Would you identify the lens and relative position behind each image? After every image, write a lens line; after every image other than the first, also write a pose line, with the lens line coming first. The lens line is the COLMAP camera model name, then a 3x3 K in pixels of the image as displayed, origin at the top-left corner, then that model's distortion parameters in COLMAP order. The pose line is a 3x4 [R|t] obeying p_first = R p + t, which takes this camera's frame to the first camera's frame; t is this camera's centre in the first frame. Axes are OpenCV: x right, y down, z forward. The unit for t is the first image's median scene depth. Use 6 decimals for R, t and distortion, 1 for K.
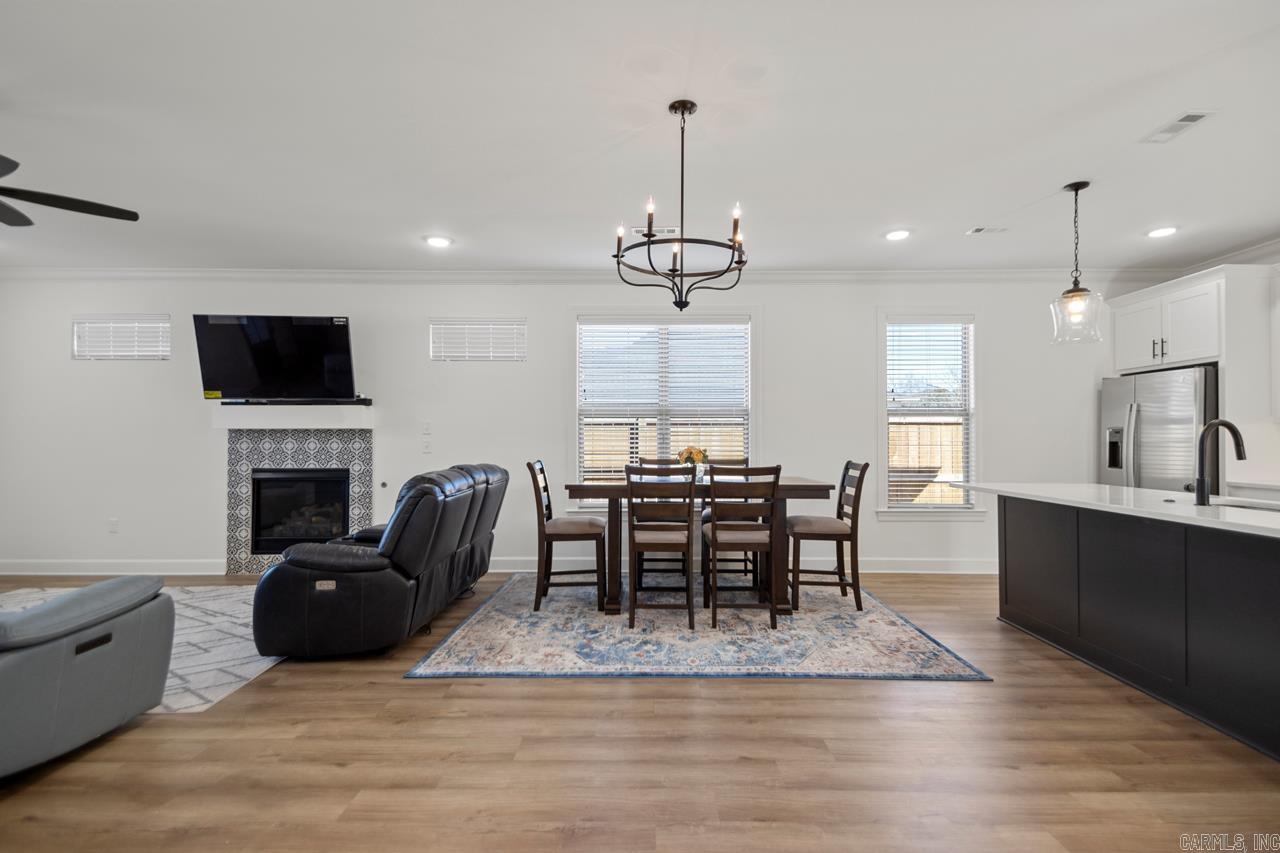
lens RADIAL K [[588.0, 0, 645.2], [0, 588.0, 428.6], [0, 0, 1]] dist [0.045923, -0.024372]
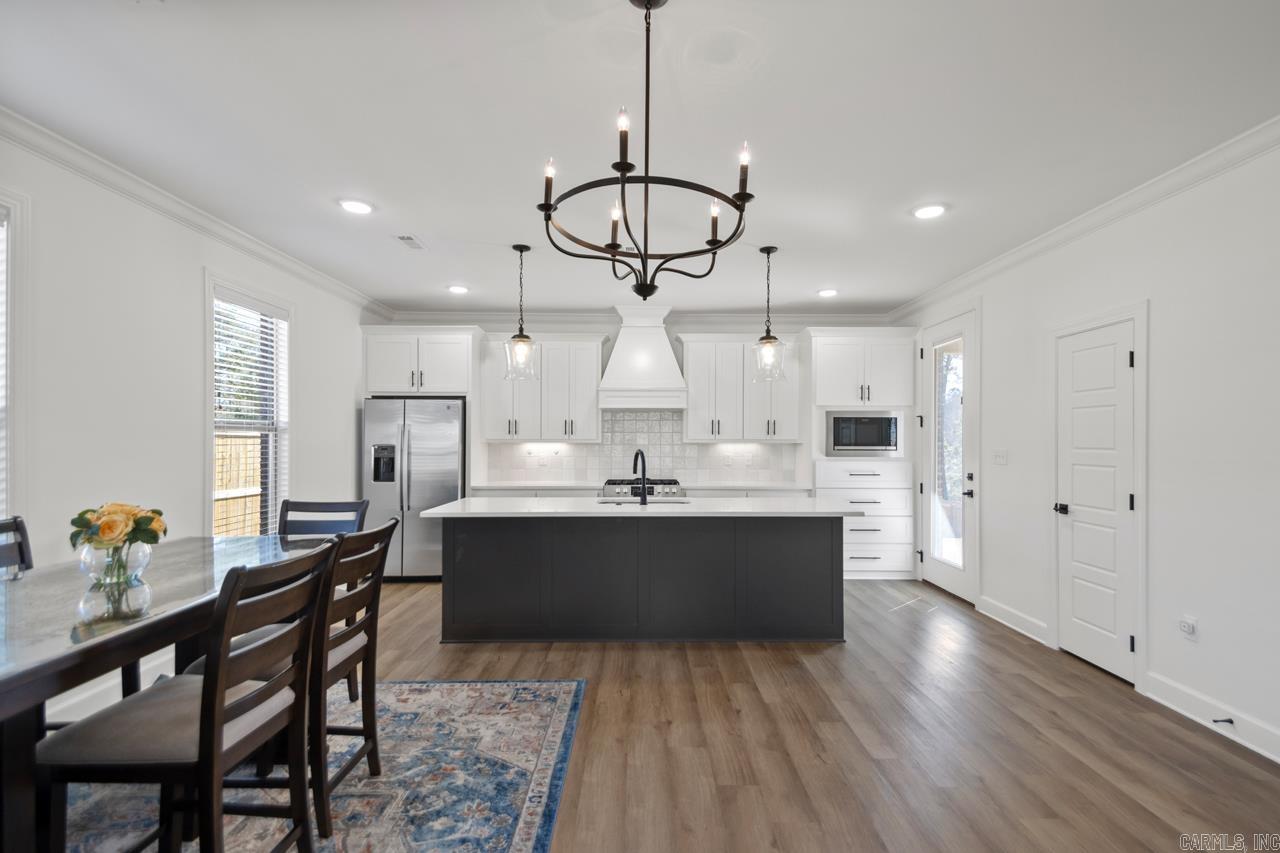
lens RADIAL K [[591.8, 0, 650.4], [0, 591.8, 423.5], [0, 0, 1]] dist [0.019248, -0.018937]
pose [[-0.020647, 0.025769, 0.999455, -0.386052], [-0.018025, 0.999496, -0.026143, -0.024596], [-0.999624, -0.018554, -0.020172, 0.639946]]
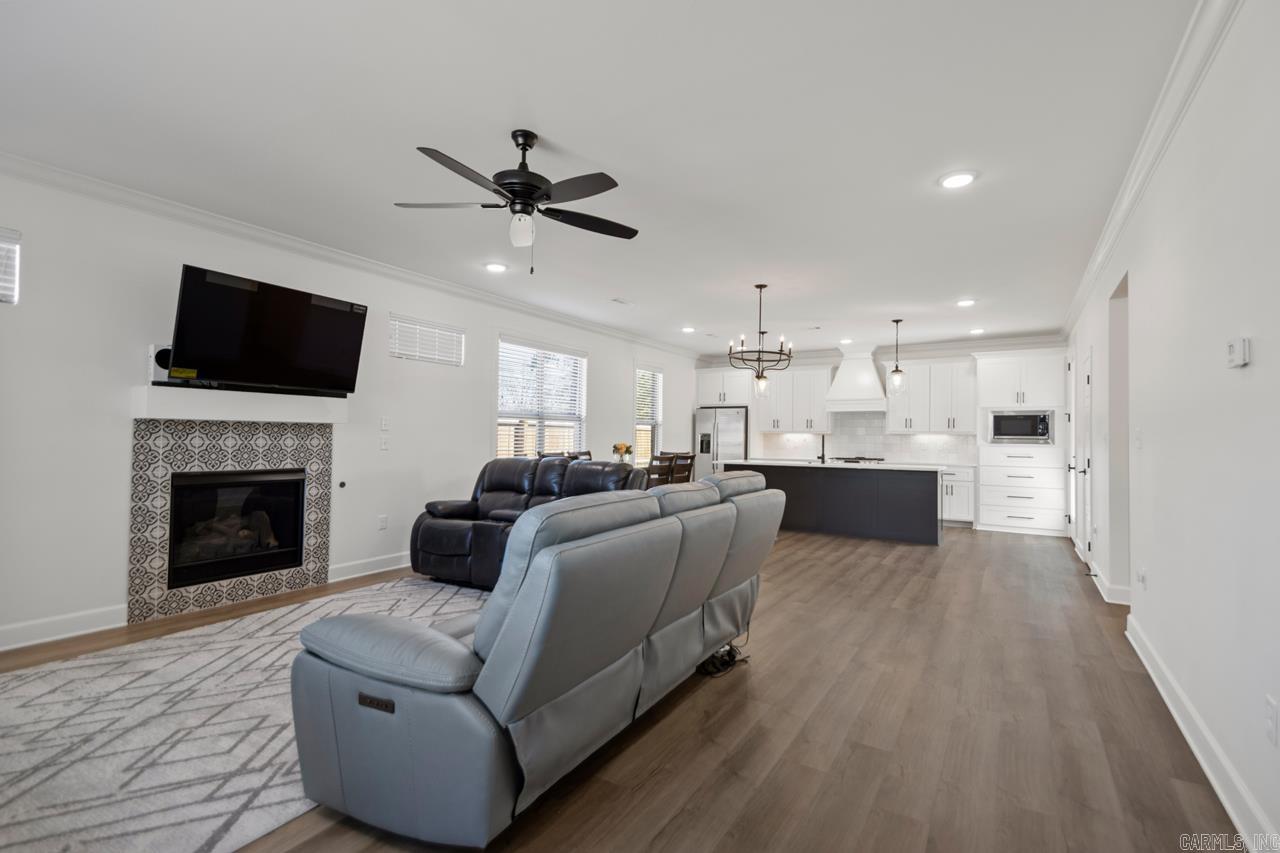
lens RADIAL K [[590.0, 0, 646.1], [0, 590.0, 405.9], [0, 0, 1]] dist [0.001050, -0.000078]
pose [[0.519526, 0.052349, 0.852849, -1.256962], [-0.025865, 0.998628, -0.045541, 0.002745], [-0.854063, 0.001601, 0.520167, 0.149624]]
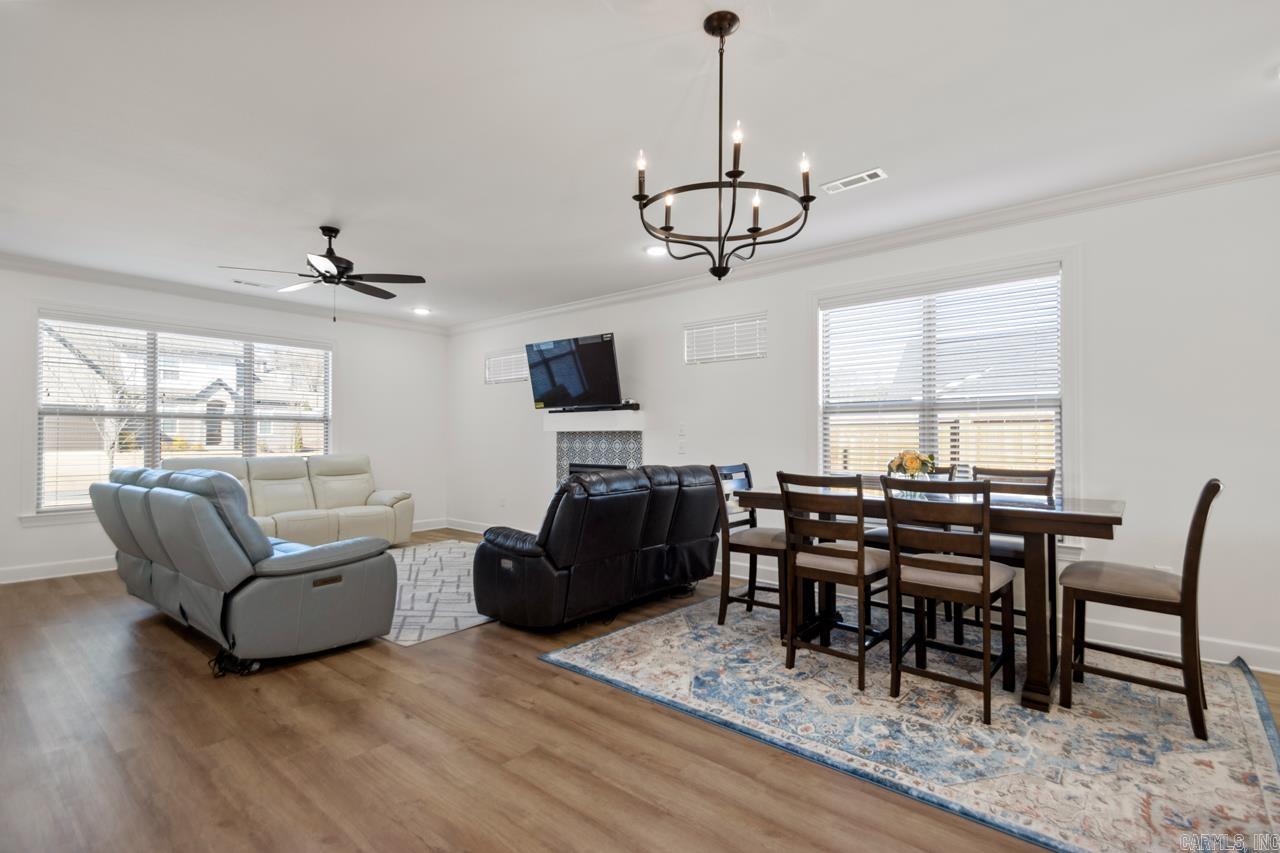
lens RADIAL K [[588.0, 0, 645.2], [0, 588.0, 428.6], [0, 0, 1]] dist [0.045923, -0.024372]
pose [[0.769493, -0.010291, -0.638572, 0.314208], [0.009348, 0.999945, -0.004850, 0.002613], [0.638587, -0.002237, 0.769547, 0.202999]]
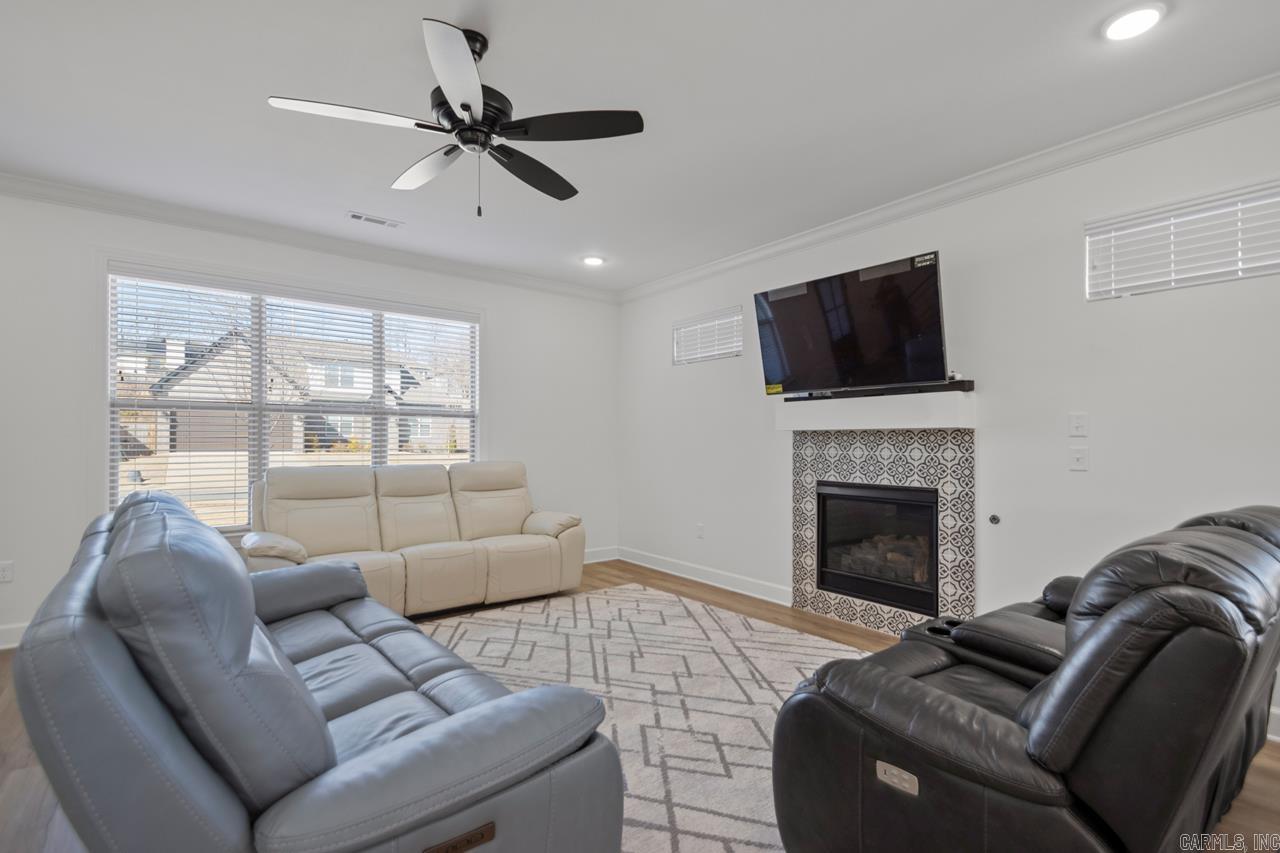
lens RADIAL K [[596.5, 0, 653.9], [0, 596.5, 442.2], [0, 0, 1]] dist [0.031302, 0.000212]
pose [[0.622918, 0.004253, -0.782275, -0.220849], [0.007150, 0.999912, 0.011130, 0.007190], [0.782254, -0.012526, 0.622834, 0.431466]]
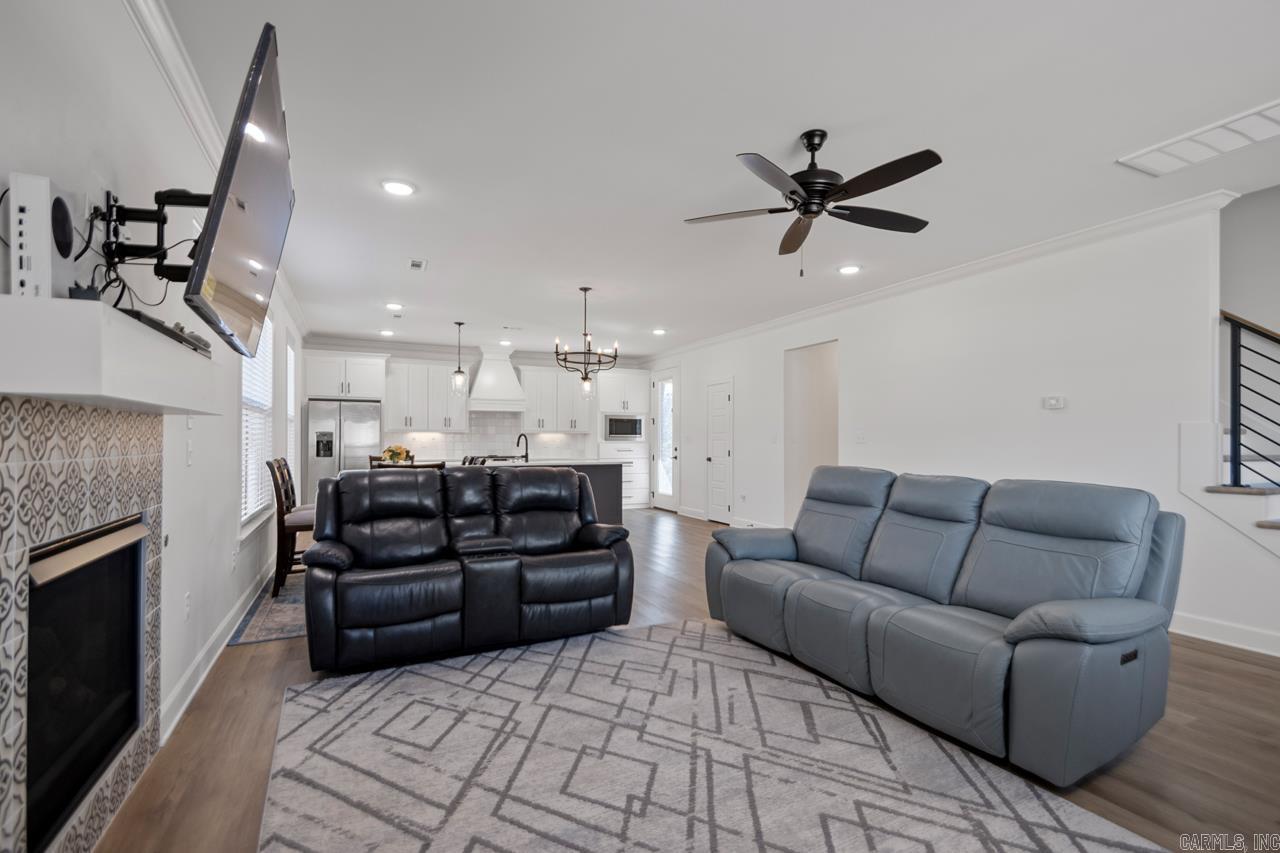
lens RADIAL K [[595.4, 0, 648.5], [0, 595.4, 421.0], [0, 0, 1]] dist [0.021885, -0.012919]
pose [[-0.438998, 0.027159, 0.898078, -1.287852], [-0.018521, 0.999057, -0.039266, 0.019959], [-0.898297, -0.033871, -0.438081, 1.112870]]
